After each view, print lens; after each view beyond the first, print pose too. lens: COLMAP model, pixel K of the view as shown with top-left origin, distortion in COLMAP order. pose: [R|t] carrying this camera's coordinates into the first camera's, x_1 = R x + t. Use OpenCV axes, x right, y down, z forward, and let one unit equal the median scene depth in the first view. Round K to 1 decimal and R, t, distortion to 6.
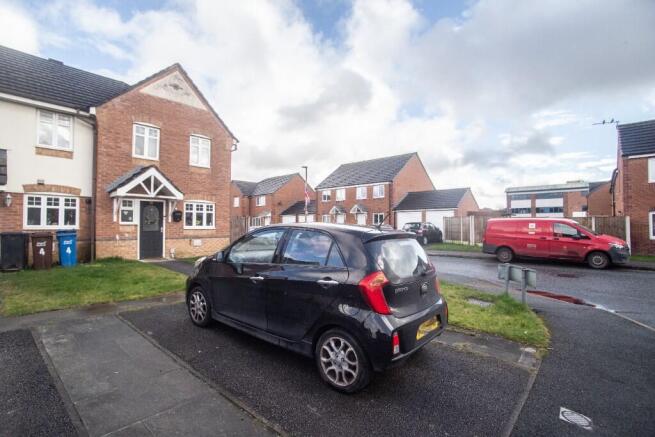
lens RADIAL K [[322.4, 0, 326.5], [0, 322.4, 222.2], [0, 0, 1]] dist [0.000917, 0.000452]
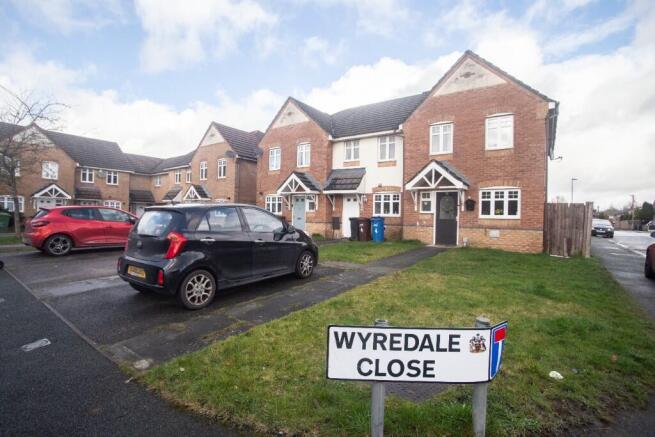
lens RADIAL K [[322.4, 0, 326.4], [0, 322.4, 214.5], [0, 0, 1]] dist [0.000917, 0.000452]
pose [[0.155188, 0.003166, -0.987880, 0.467374], [0.001840, 0.999992, 0.003494, 0.006063], [0.987883, -0.002360, 0.155181, 0.434000]]
